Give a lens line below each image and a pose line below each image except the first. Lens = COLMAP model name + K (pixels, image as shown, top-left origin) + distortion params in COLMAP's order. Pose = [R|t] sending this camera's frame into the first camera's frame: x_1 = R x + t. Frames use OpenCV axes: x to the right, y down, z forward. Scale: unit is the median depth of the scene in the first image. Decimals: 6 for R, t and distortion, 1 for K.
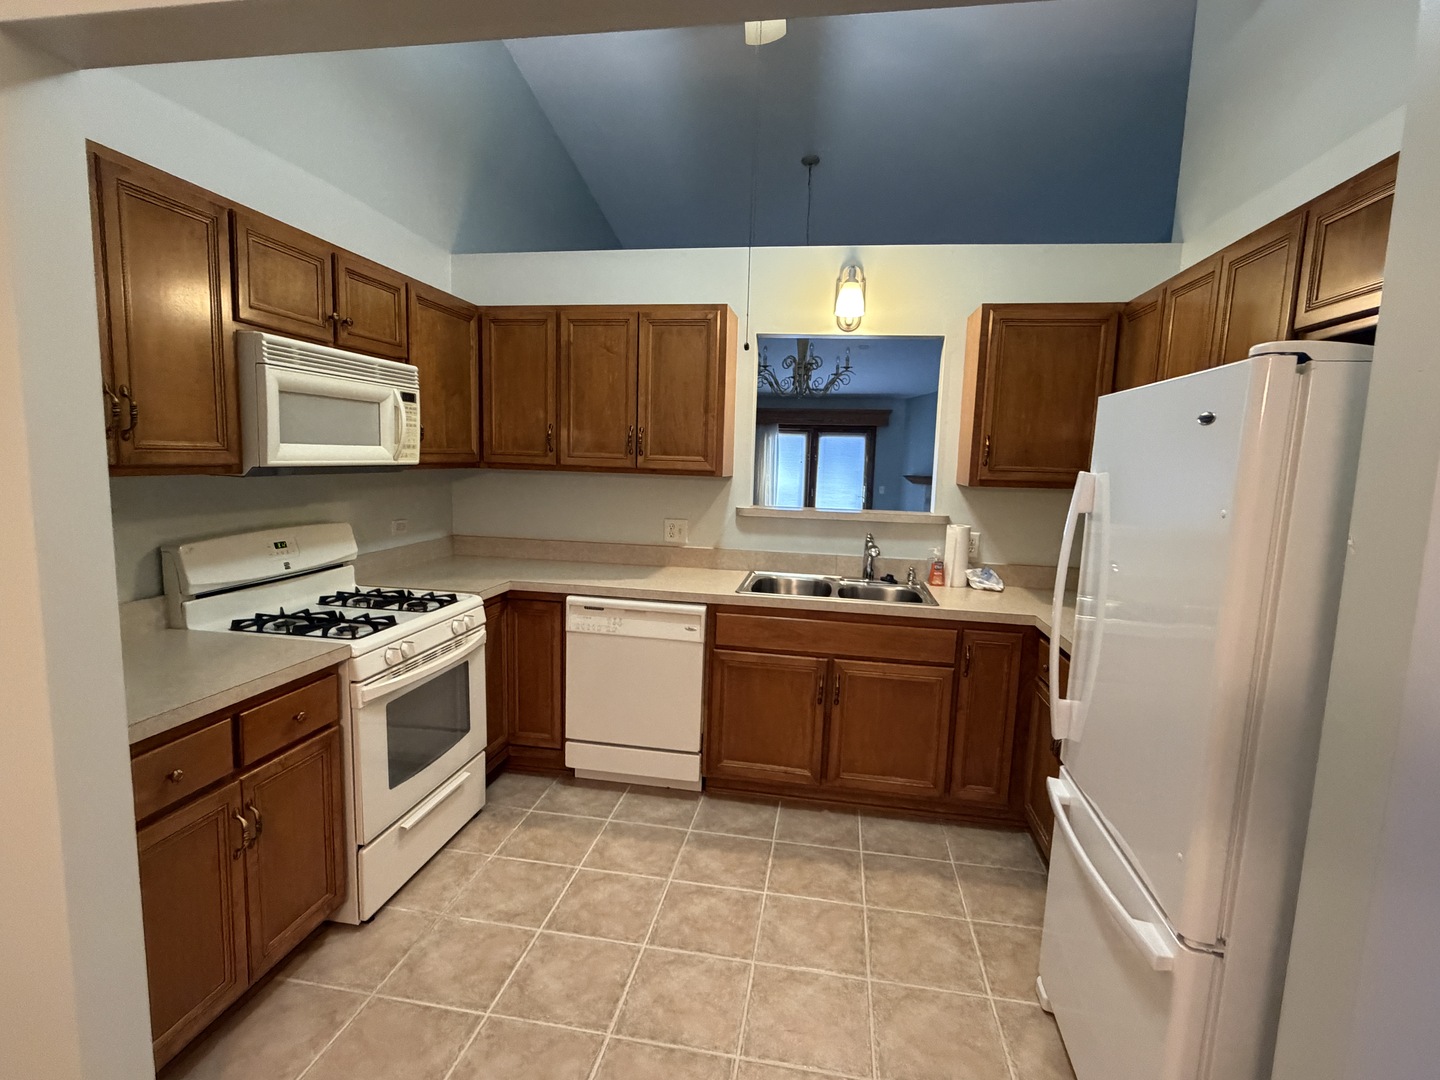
lens RADIAL K [[703.2, 0, 716.7], [0, 703.2, 544.8], [0, 0, 1]] dist [0.003259, -0.000407]
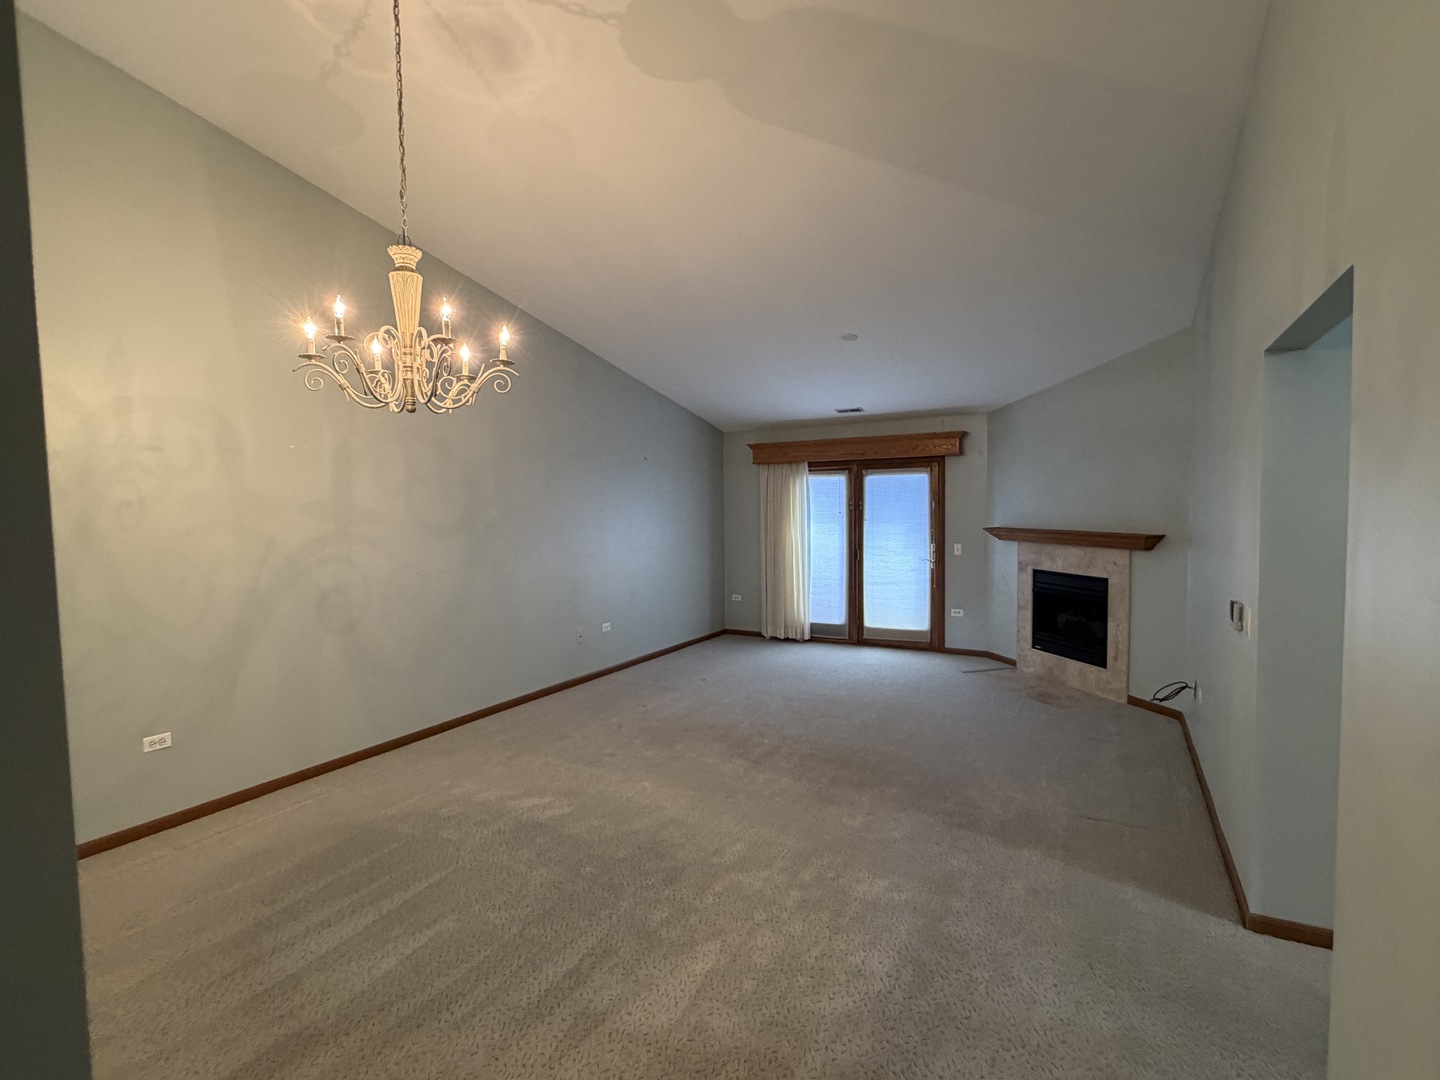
lens RADIAL K [[703.2, 0, 710.5], [0, 703.2, 532.1], [0, 0, 1]] dist [0.003259, -0.000407]
pose [[0.938680, -0.033993, -0.343109, 0.867705], [0.007200, 0.996844, -0.079061, -0.152334], [0.344713, 0.071742, 0.935962, 1.017710]]
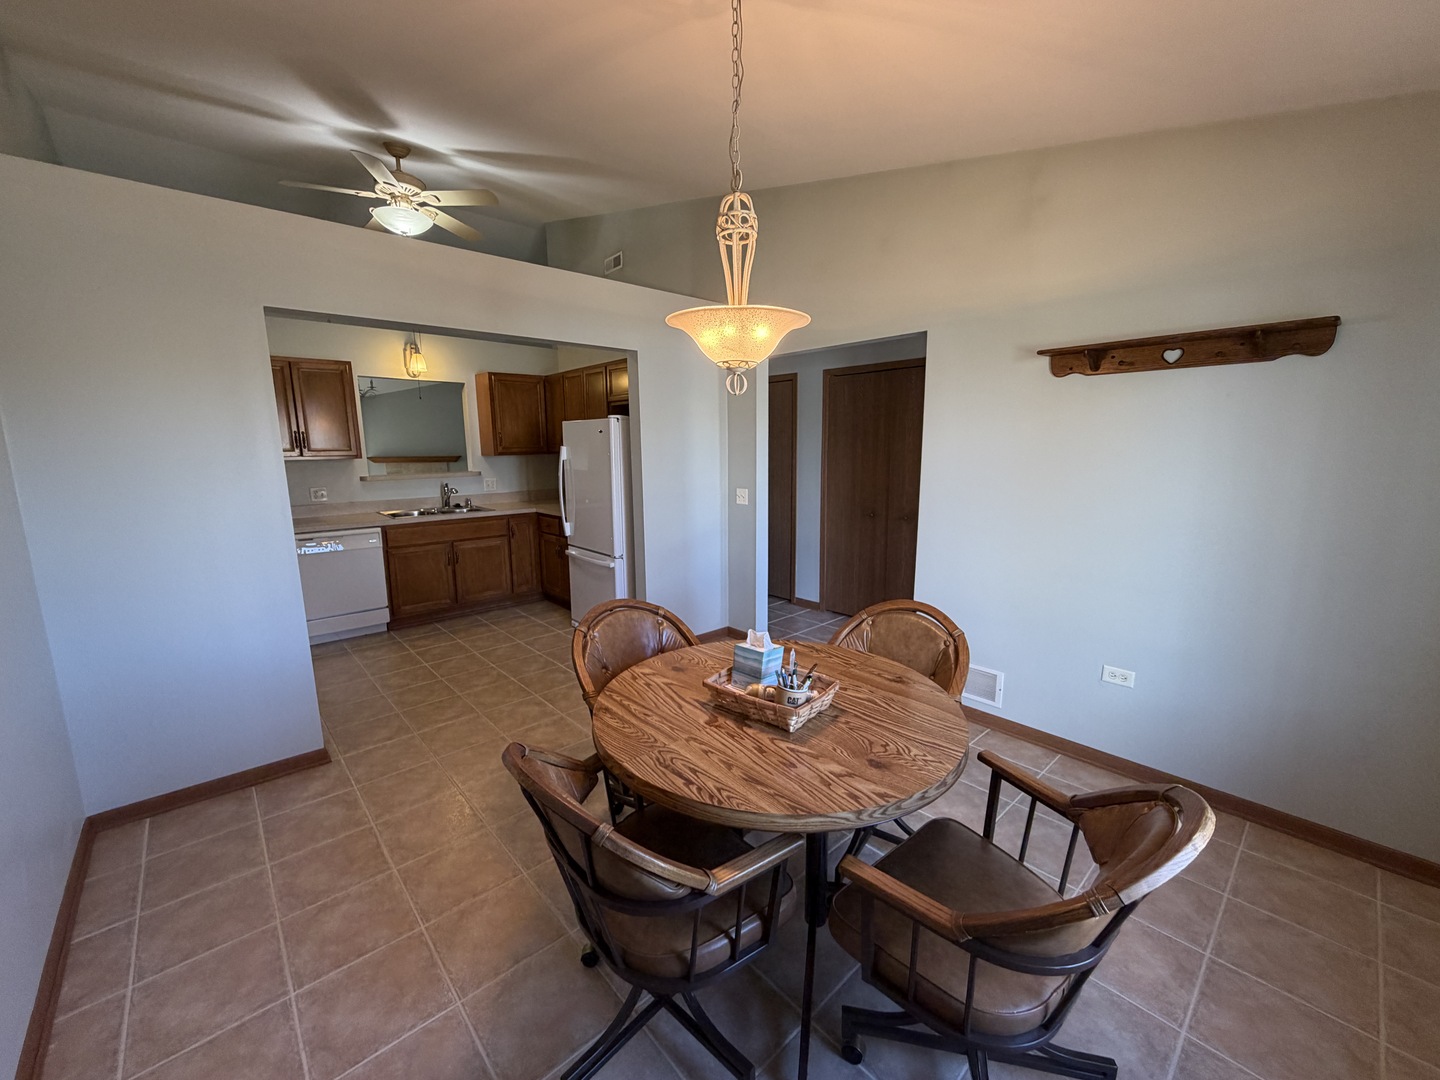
lens RADIAL K [[568.5, 0, 723.2], [0, 568.5, 544.0], [0, 0, 1]] dist [-0.019473, 0.000040]
pose [[0.609413, -0.176111, 0.773046, -0.638309], [0.127120, 0.984108, 0.123982, 0.060908], [-0.782595, 0.022713, 0.622116, -0.664947]]
